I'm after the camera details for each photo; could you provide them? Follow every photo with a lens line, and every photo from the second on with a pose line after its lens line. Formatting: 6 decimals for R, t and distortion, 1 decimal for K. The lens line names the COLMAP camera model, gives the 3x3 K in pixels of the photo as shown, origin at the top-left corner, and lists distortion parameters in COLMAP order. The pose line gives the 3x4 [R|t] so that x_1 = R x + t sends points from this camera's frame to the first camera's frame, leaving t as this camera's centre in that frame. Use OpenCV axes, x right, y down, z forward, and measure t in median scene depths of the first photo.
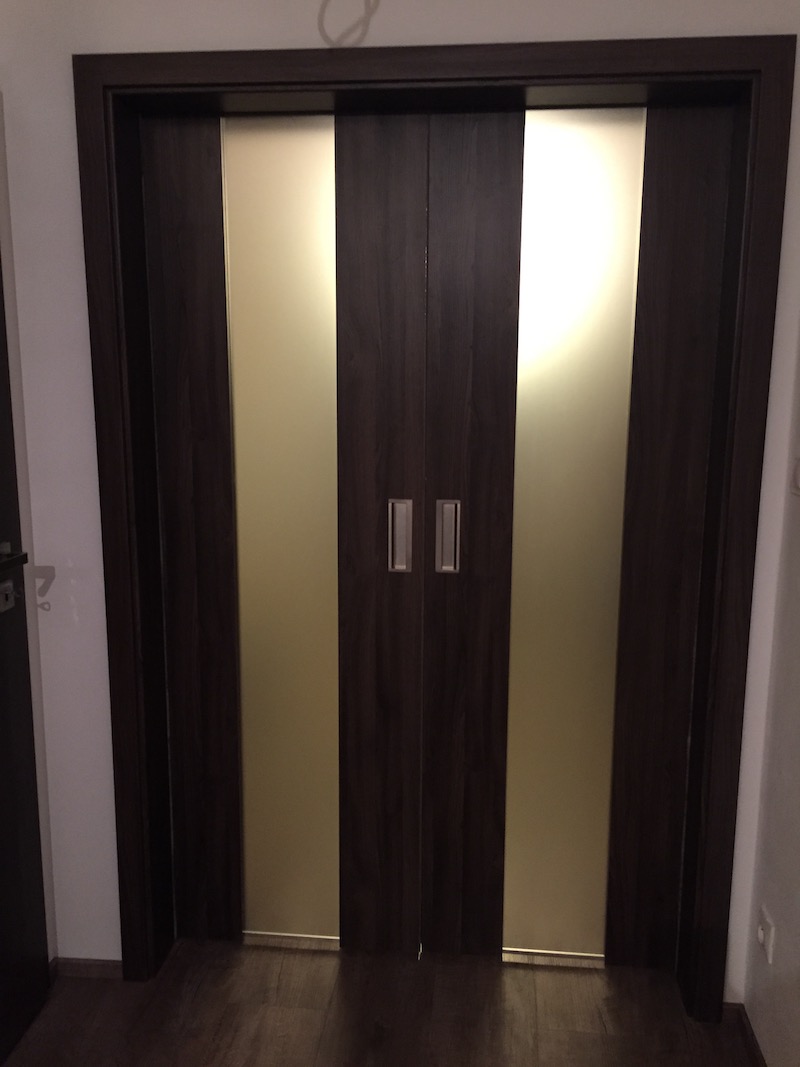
lens RADIAL K [[909.9, 0, 407.7], [0, 909.9, 527.8], [0, 0, 1]] dist [0.083644, -0.123525]
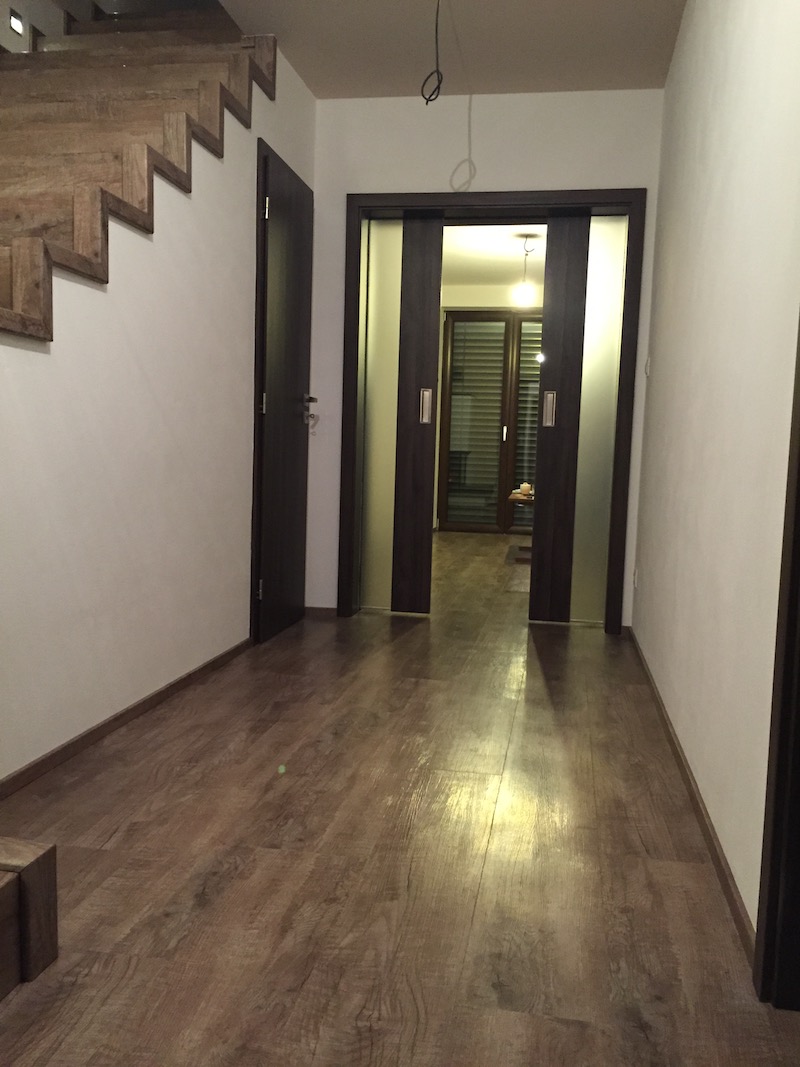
lens RADIAL K [[909.9, 0, 404.3], [0, 909.9, 535.9], [0, 0, 1]] dist [0.083644, -0.123525]
pose [[0.996548, 0.032469, -0.076405, -0.001345], [-0.039020, 0.995541, -0.085880, 0.507683], [0.073276, 0.088565, 0.993372, -1.138977]]
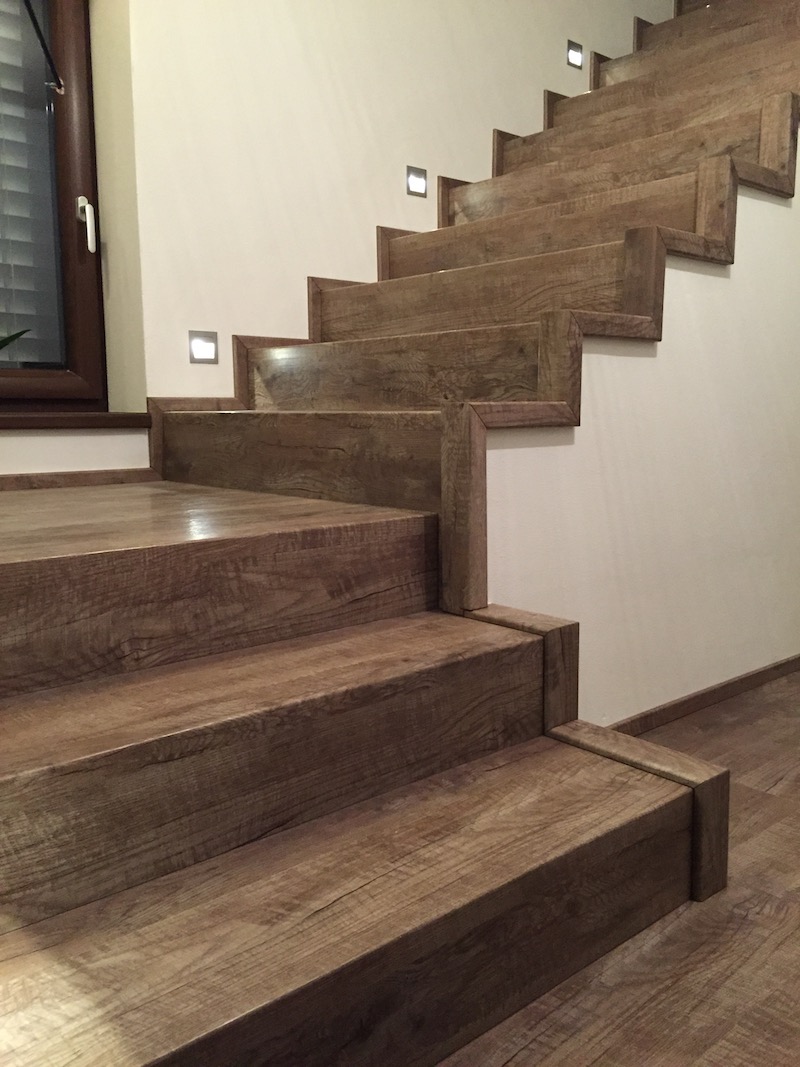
lens RADIAL K [[909.9, 0, 403.3], [0, 909.9, 534.9], [0, 0, 1]] dist [0.083644, -0.123525]
pose [[0.730956, 0.085955, -0.676990, -0.046243], [-0.114016, 0.993474, 0.003034, 0.546974], [0.672833, 0.074970, 0.735986, -1.107334]]
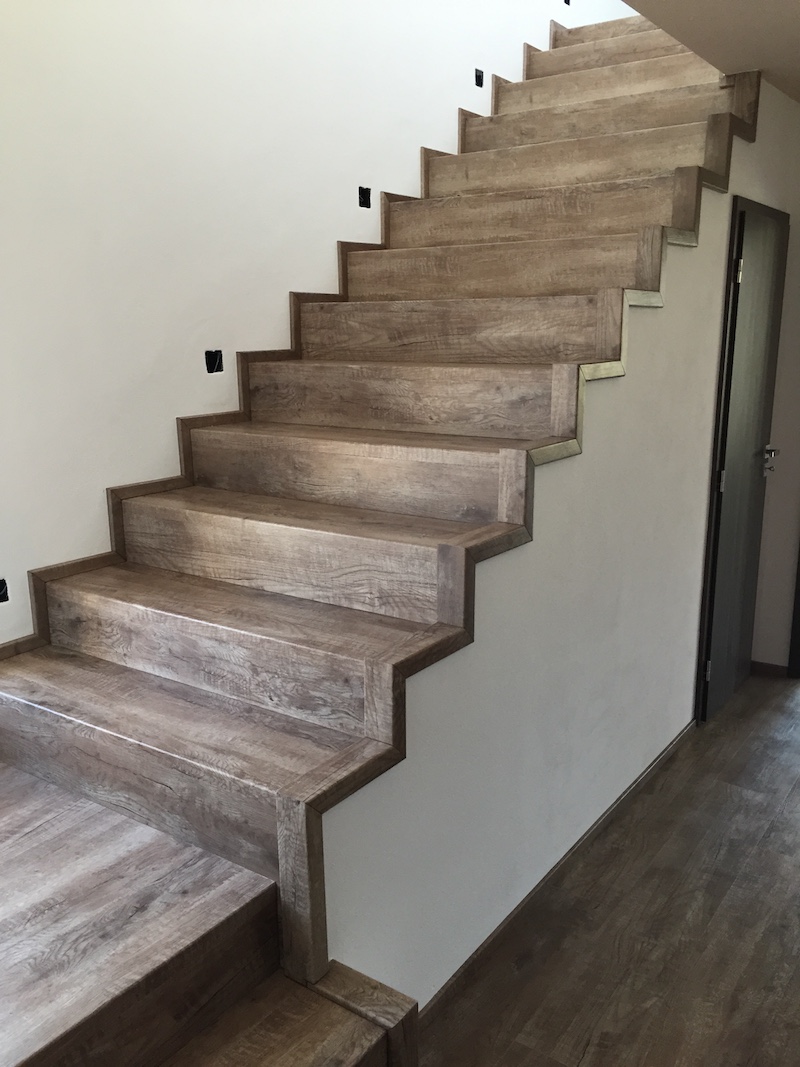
lens RADIAL K [[909.9, 0, 404.3], [0, 909.9, 533.8], [0, 0, 1]] dist [0.083644, -0.123525]
pose [[0.869081, 0.099336, -0.484593, -0.103947], [-0.077293, 0.994866, 0.065319, 0.131104], [0.488594, -0.019312, 0.872298, -1.156620]]
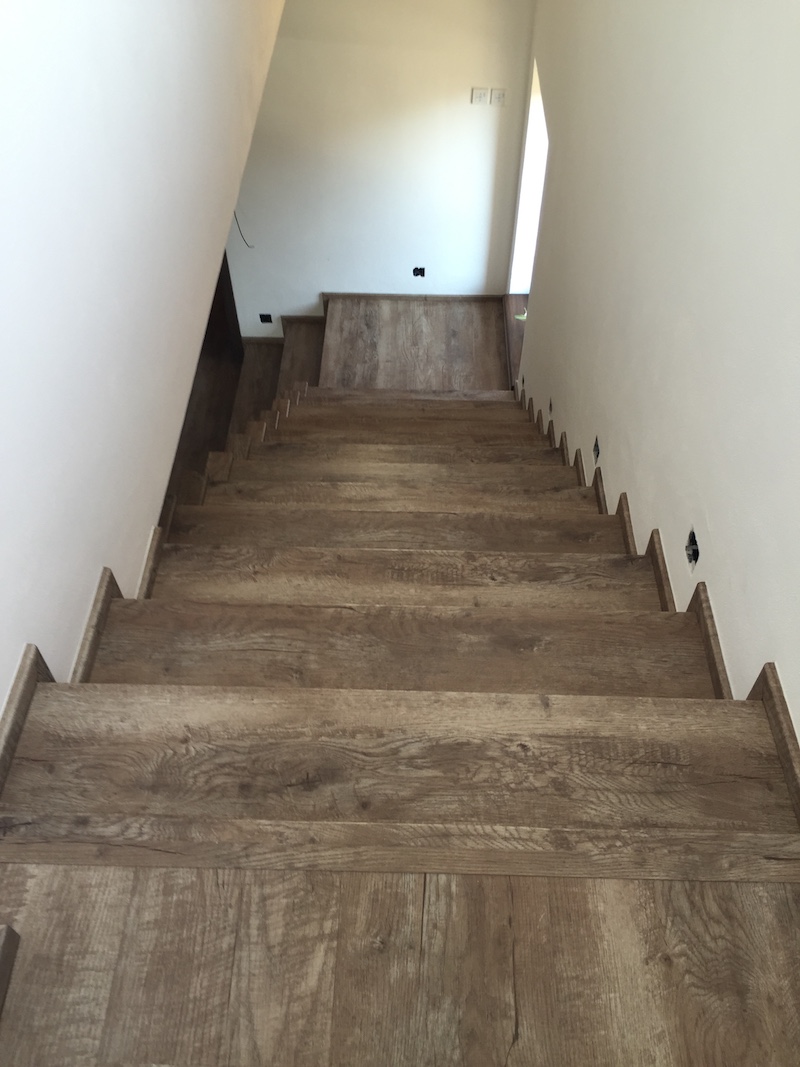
lens RADIAL K [[909.9, 0, 405.8], [0, 909.9, 534.6], [0, 0, 1]] dist [0.083644, -0.123525]
pose [[0.994033, 0.077603, 0.076654, -0.878931], [0.008757, 0.643703, -0.765225, 1.094524], [-0.108726, 0.761331, 0.639183, -0.978649]]
